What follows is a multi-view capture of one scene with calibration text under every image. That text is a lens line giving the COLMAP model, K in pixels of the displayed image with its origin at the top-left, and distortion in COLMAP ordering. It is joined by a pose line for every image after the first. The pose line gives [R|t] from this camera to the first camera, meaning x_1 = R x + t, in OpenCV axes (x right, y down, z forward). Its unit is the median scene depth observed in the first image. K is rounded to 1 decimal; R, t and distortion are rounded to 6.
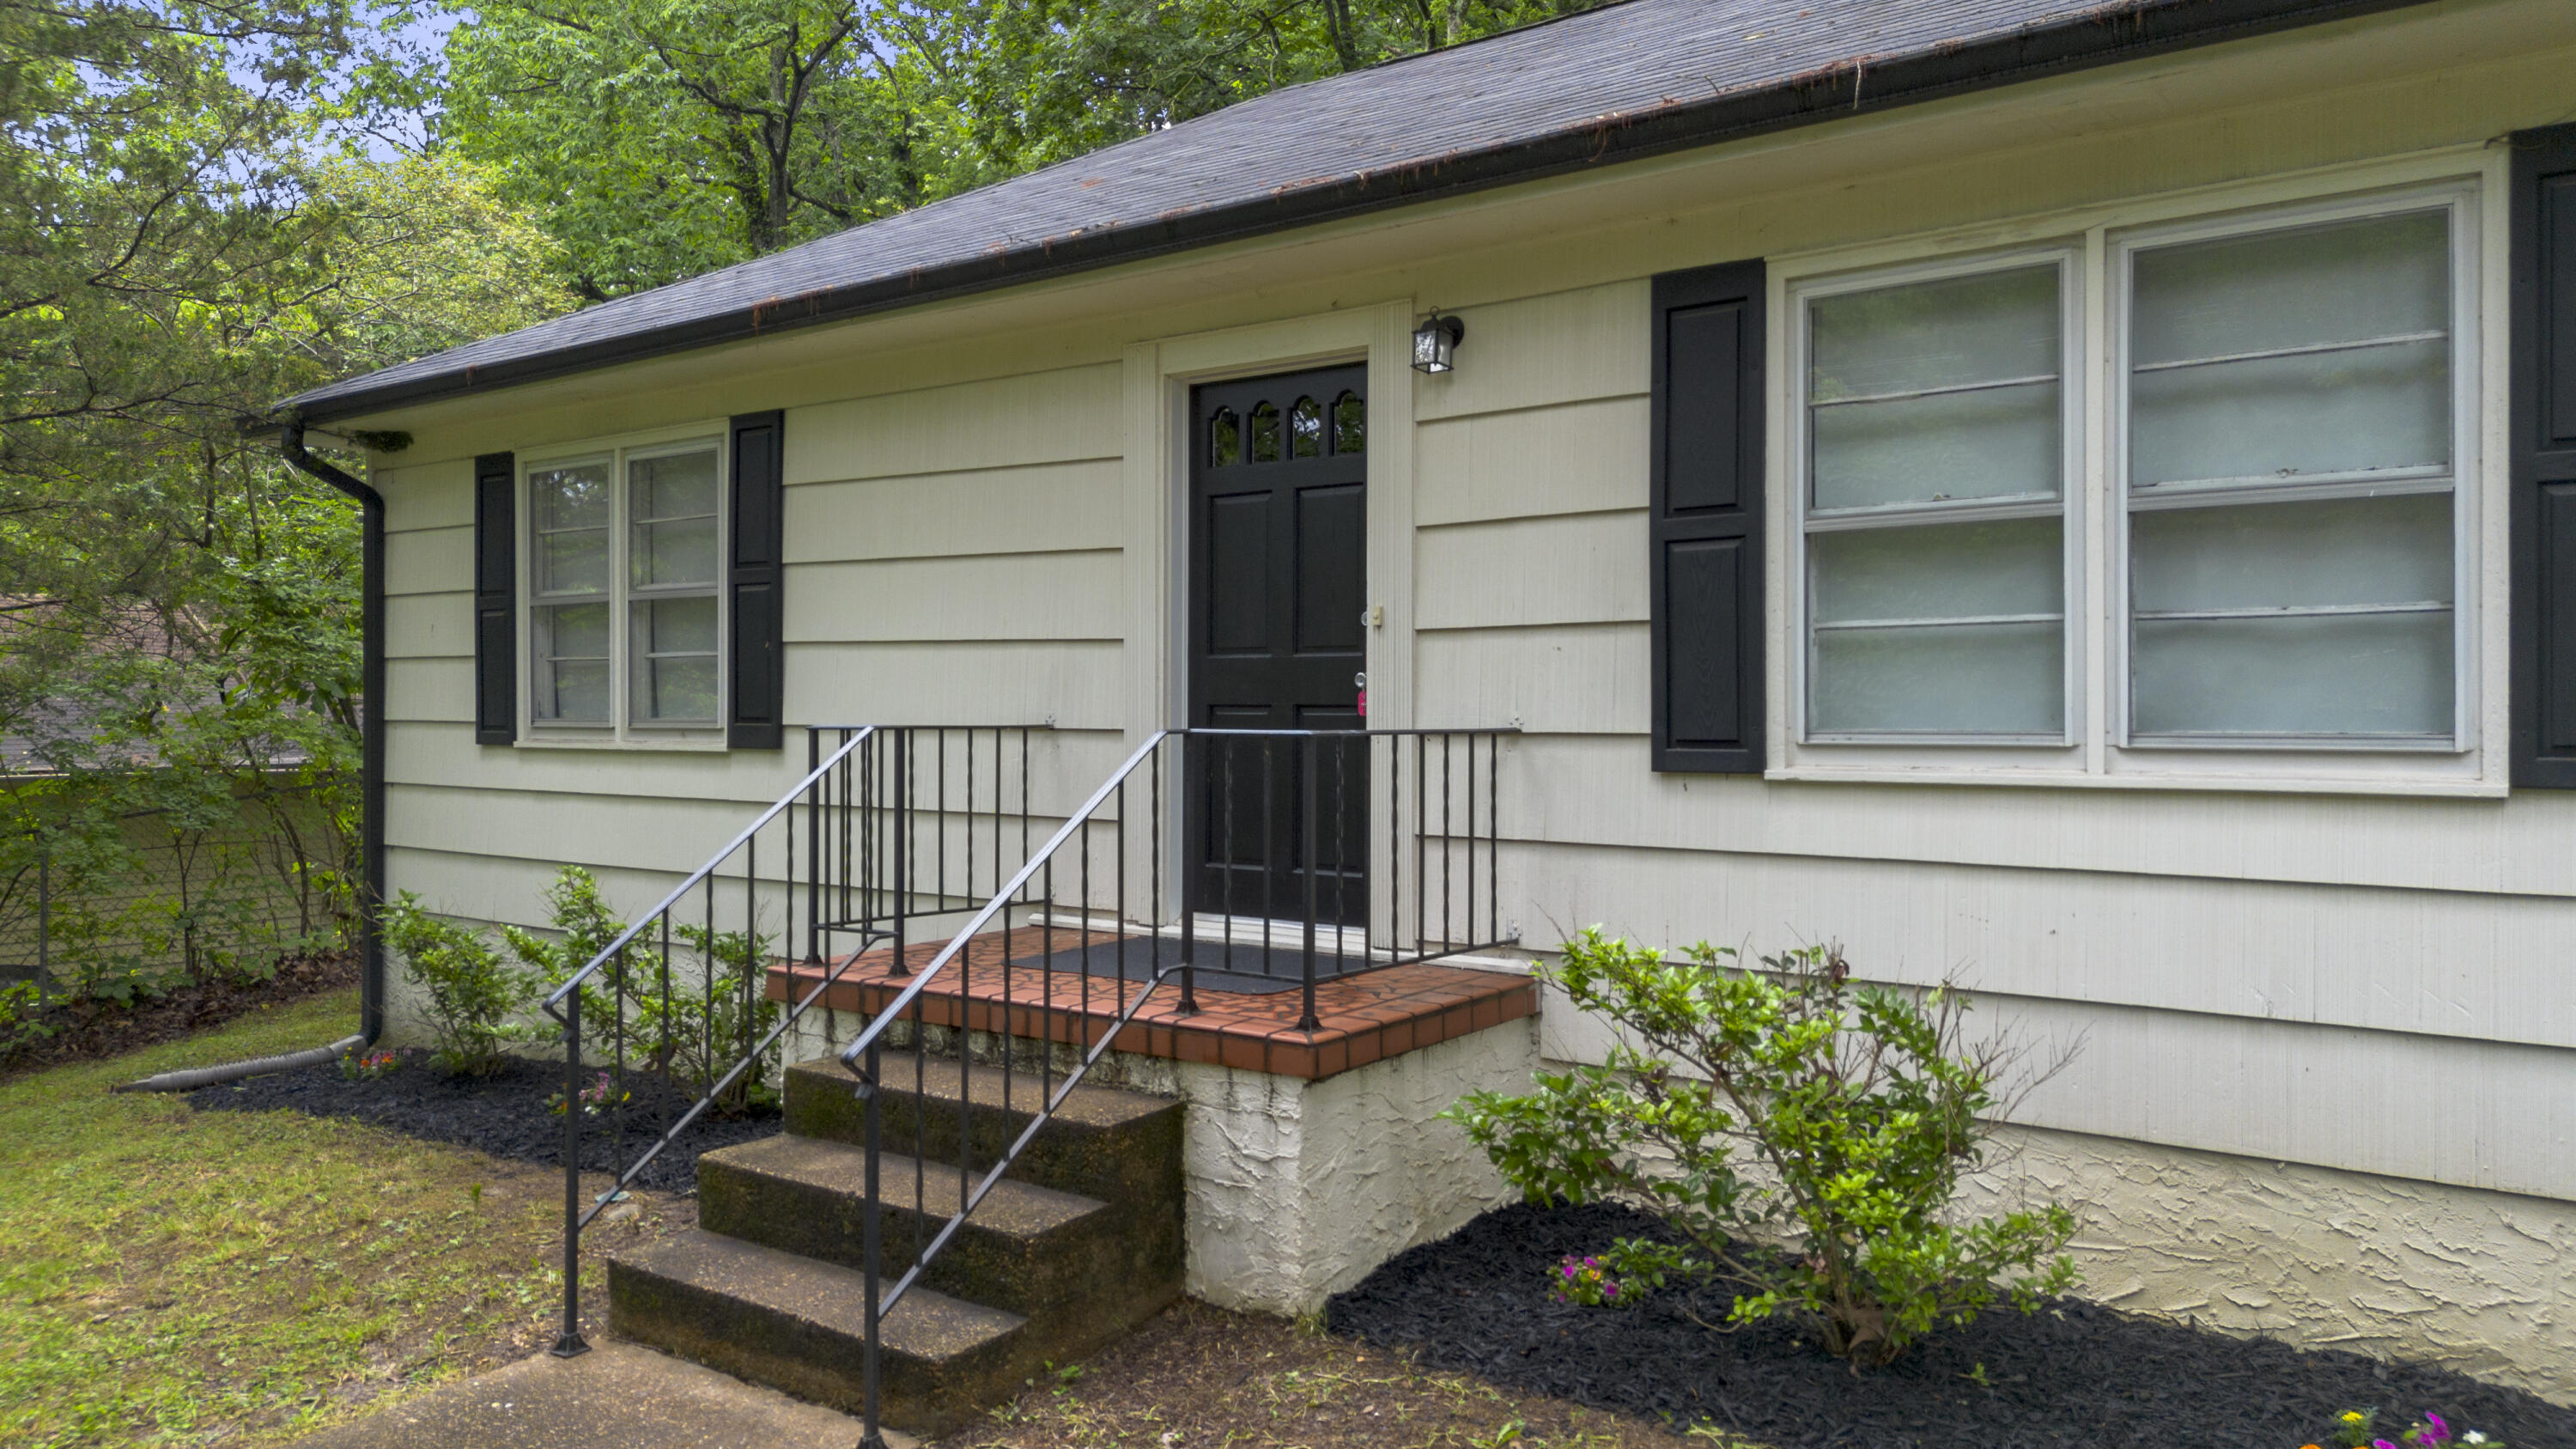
lens RADIAL K [[1810.2, 0, 1289.2], [0, 1810.2, 718.7], [0, 0, 1]] dist [0.107090, -0.105720]
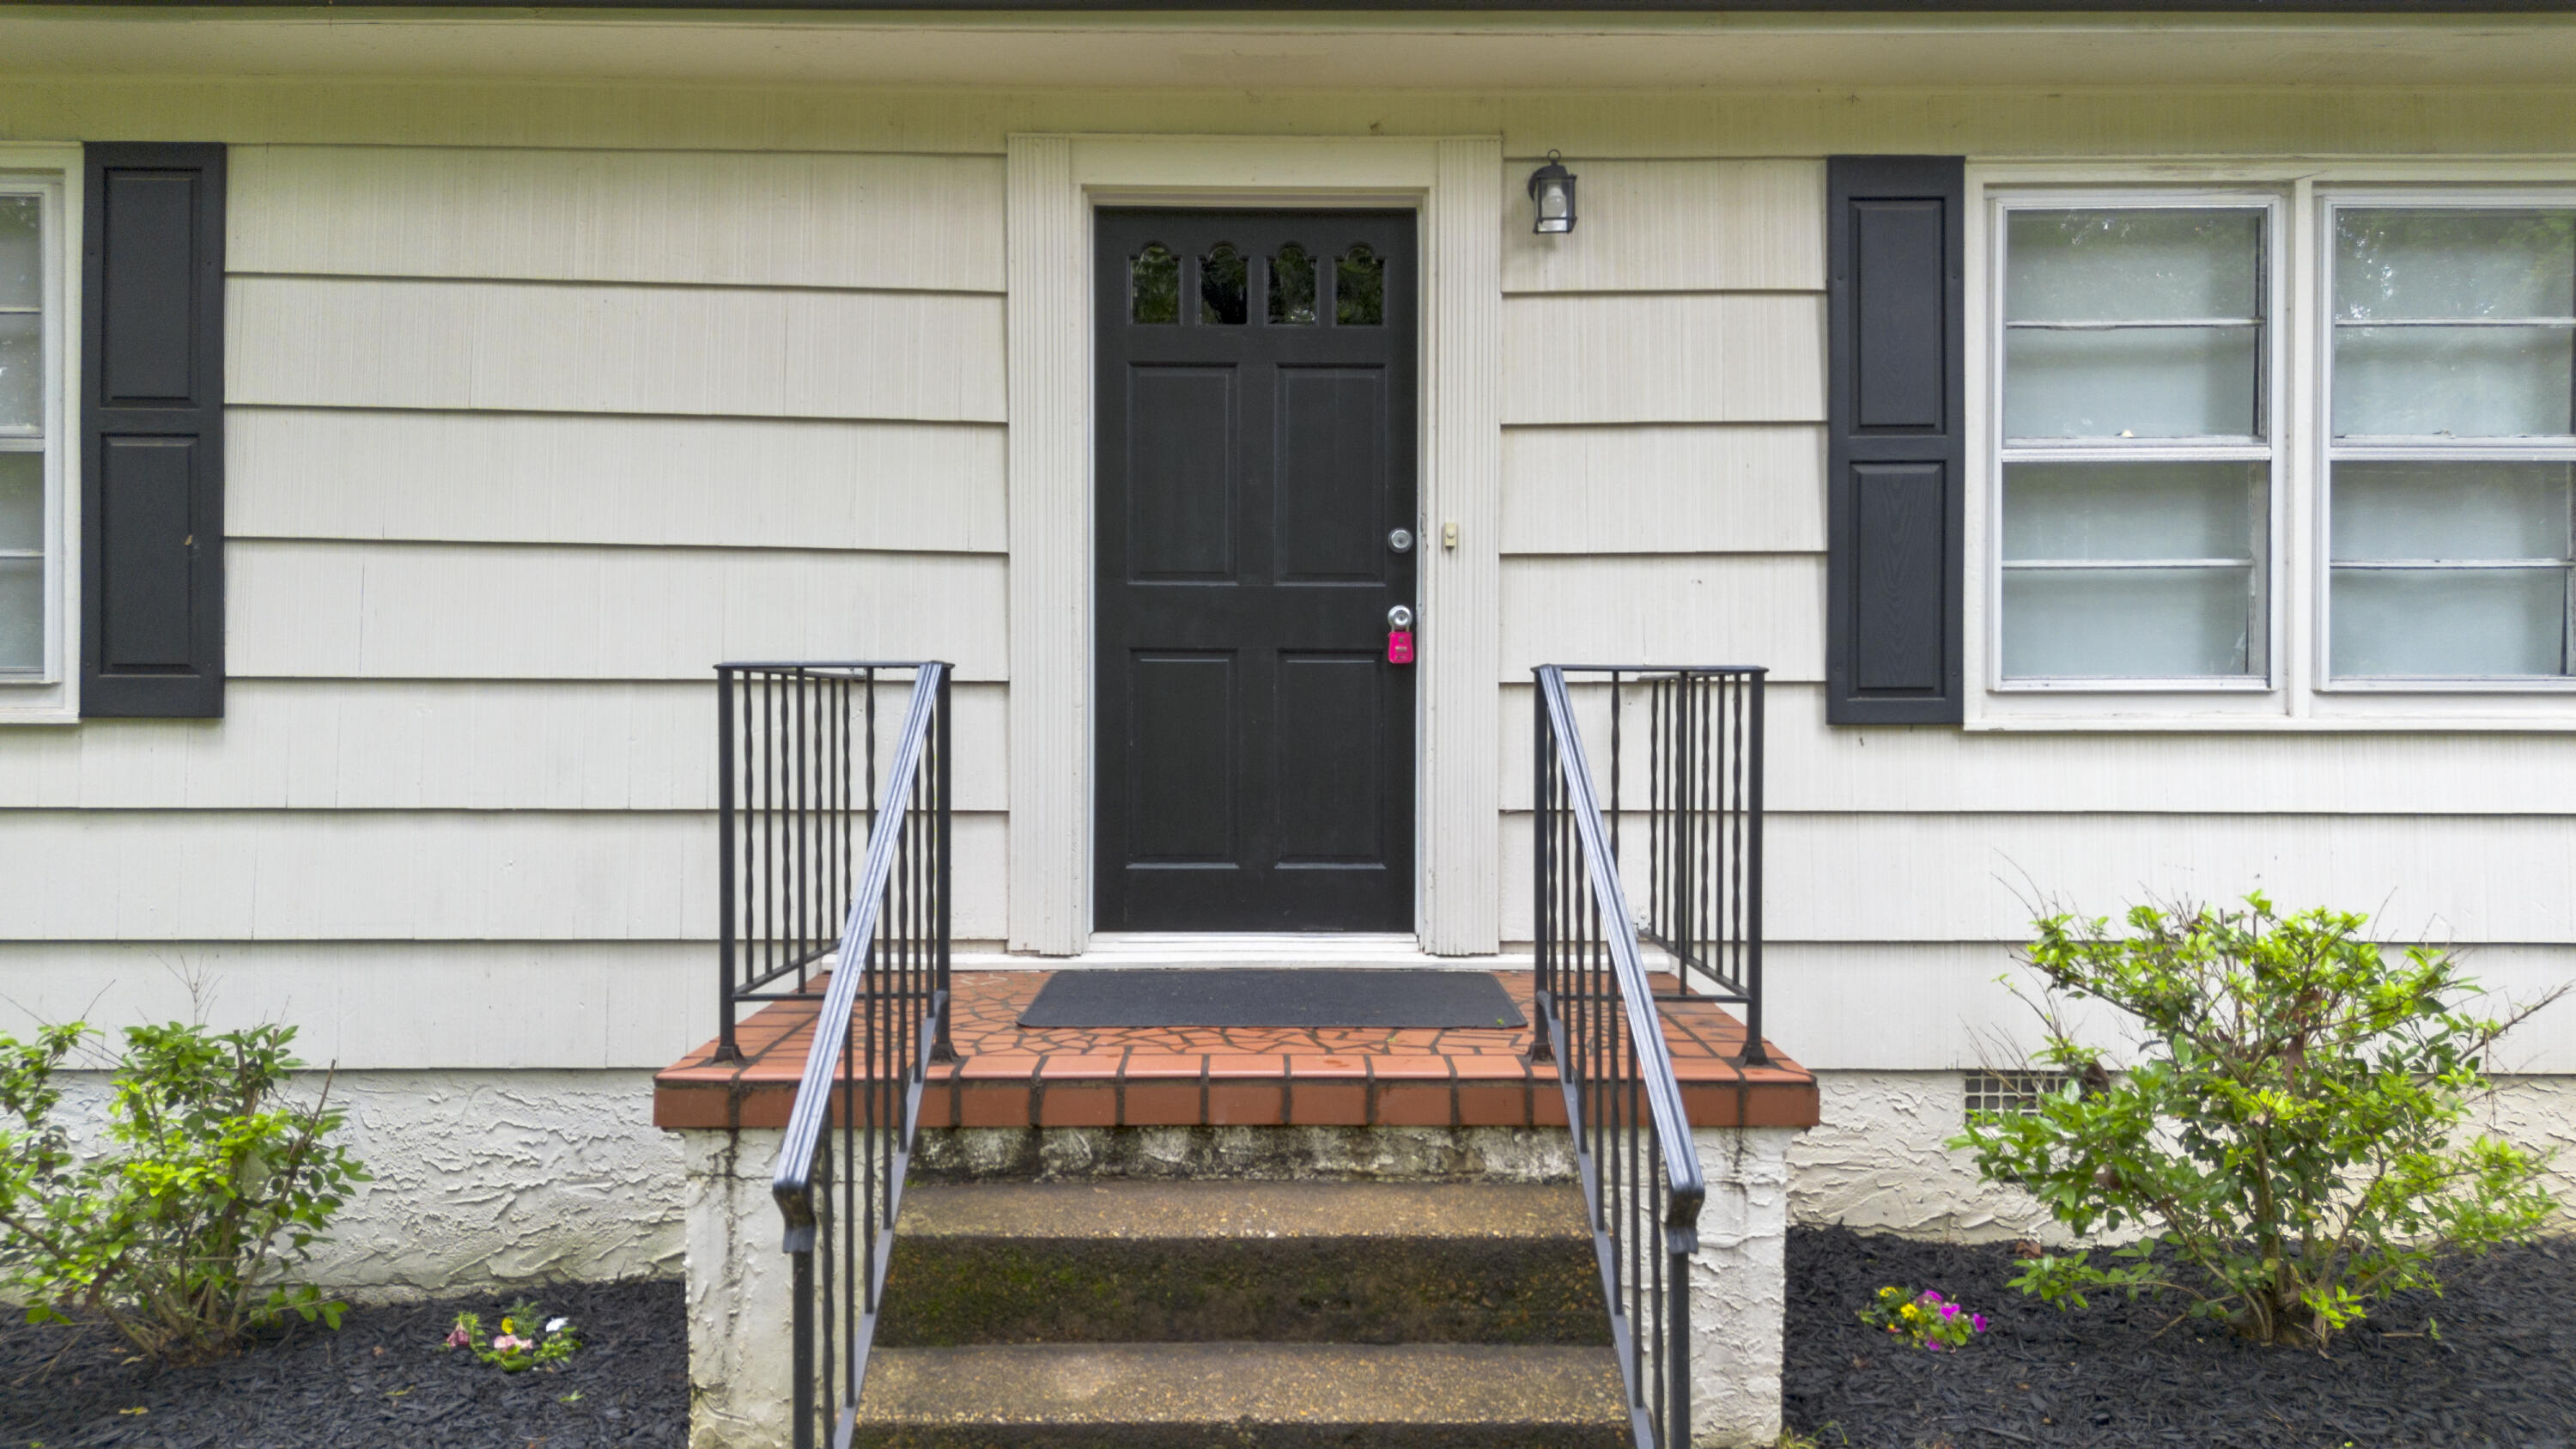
lens RADIAL K [[1962.4, 0, 1532.8], [0, 1962.4, 661.9], [0, 0, 1]] dist [0.119917, -0.149957]
pose [[0.796341, 0.002465, 0.604843, -0.487149], [0.001093, 0.999984, -0.005515, 0.004137], [-0.604847, 0.005053, 0.796326, 0.333053]]
